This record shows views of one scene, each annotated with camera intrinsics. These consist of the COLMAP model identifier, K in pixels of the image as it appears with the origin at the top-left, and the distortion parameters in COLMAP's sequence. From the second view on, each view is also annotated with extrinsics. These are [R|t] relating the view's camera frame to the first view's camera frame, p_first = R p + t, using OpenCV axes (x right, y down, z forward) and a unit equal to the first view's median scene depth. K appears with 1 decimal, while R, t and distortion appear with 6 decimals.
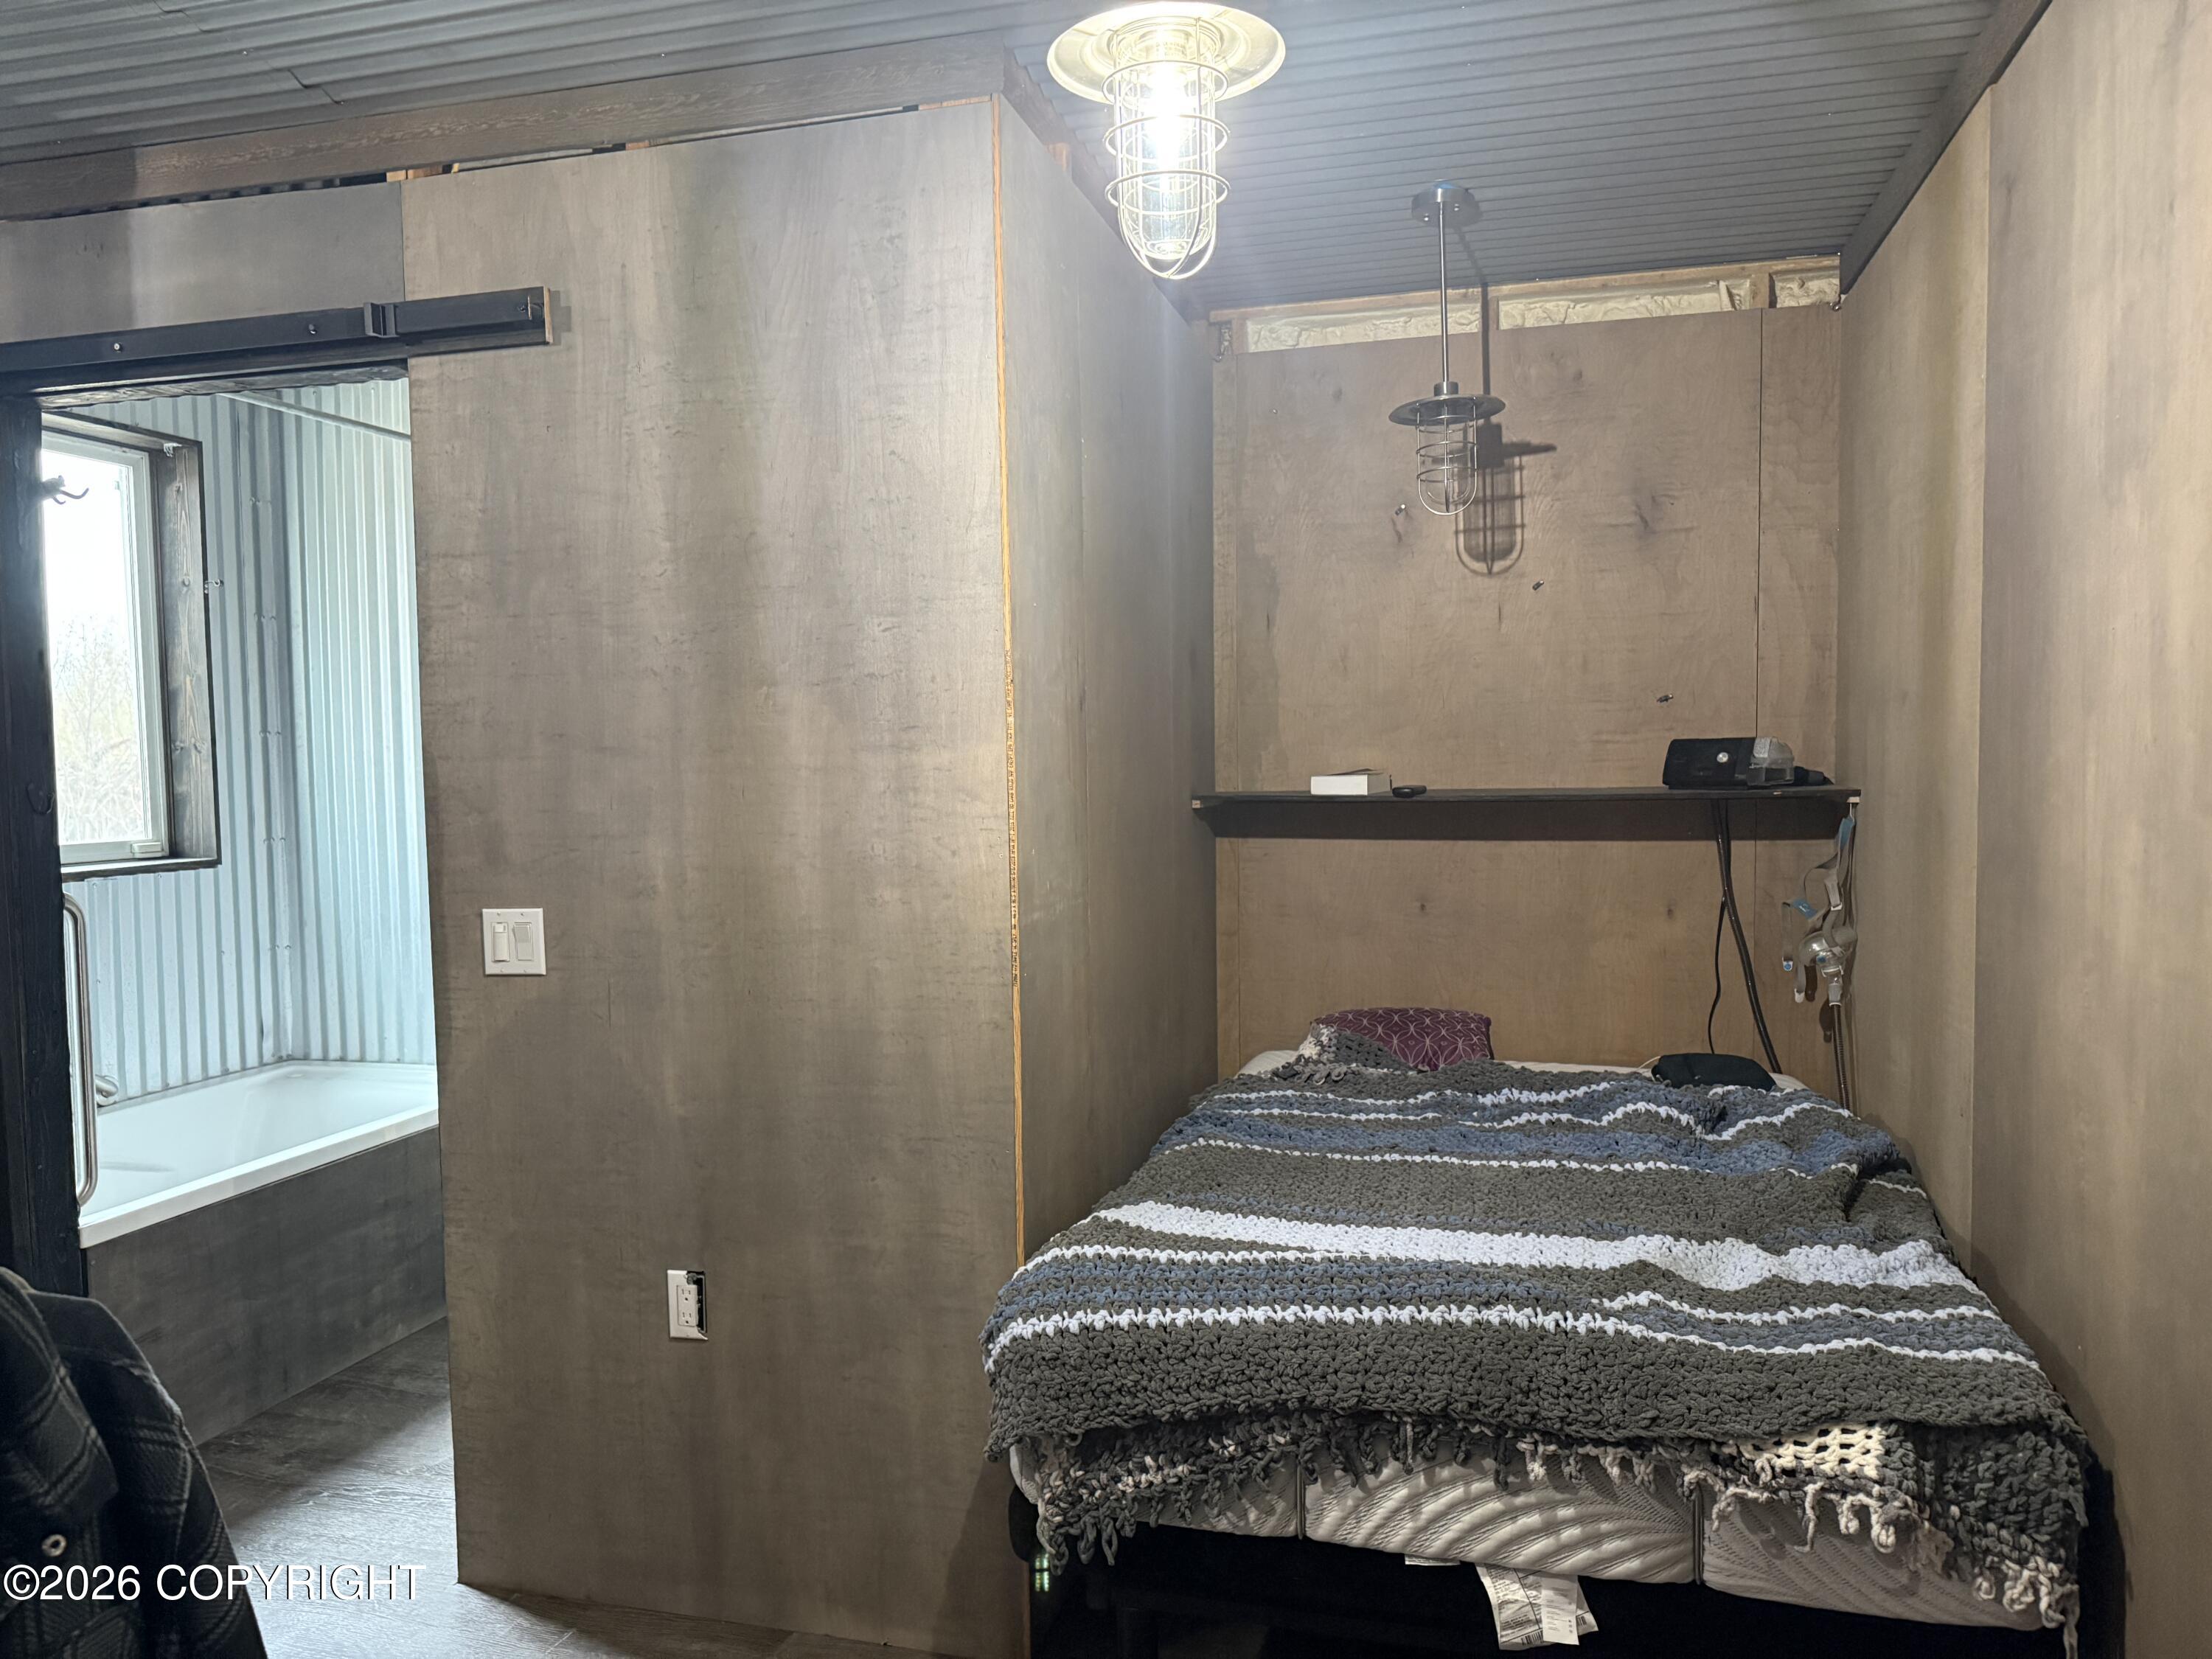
lens RADIAL K [[1538.4, 0, 1105.4], [0, 1538.4, 842.3], [0, 0, 1]] dist [0.142144, -0.170404]
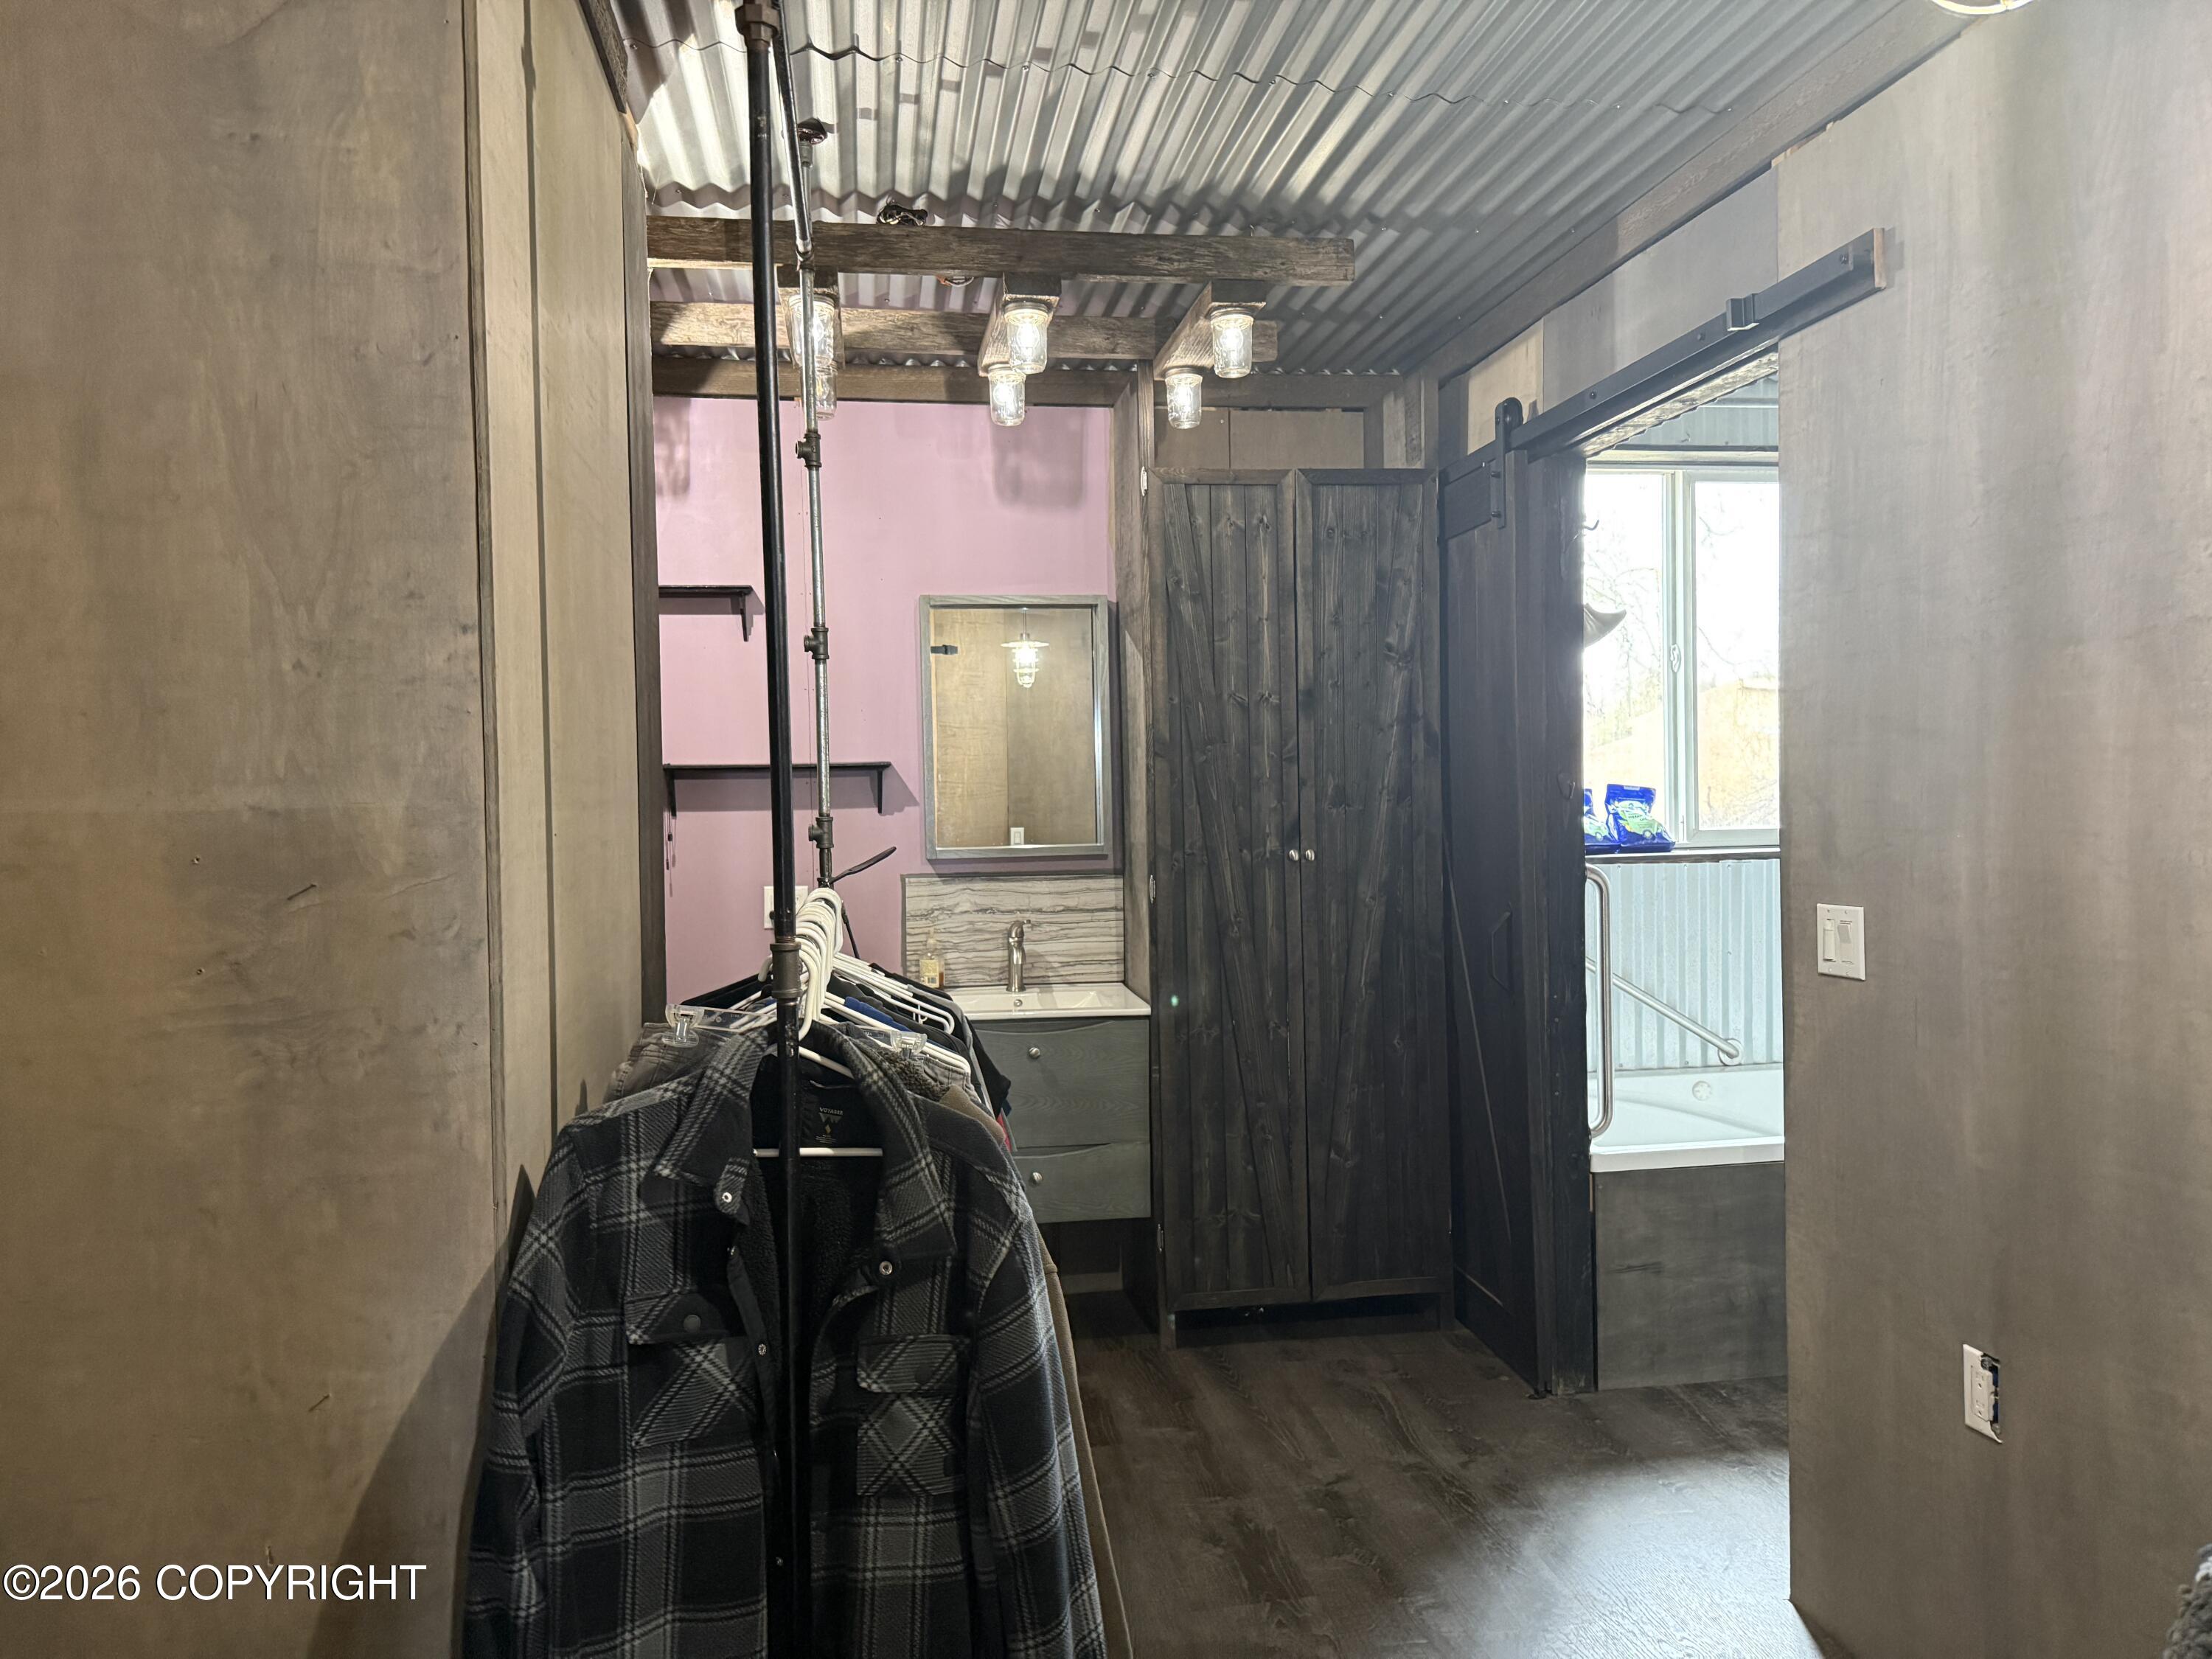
lens RADIAL K [[1573.9, 0, 1106.0], [0, 1573.9, 829.5], [0, 0, 1]] dist [0.089377, -0.101620]
pose [[0.416869, 0.028020, -0.908534, 0.309960], [-0.032462, 0.999346, 0.015926, -0.003995], [0.908387, 0.022854, 0.417506, 0.209789]]
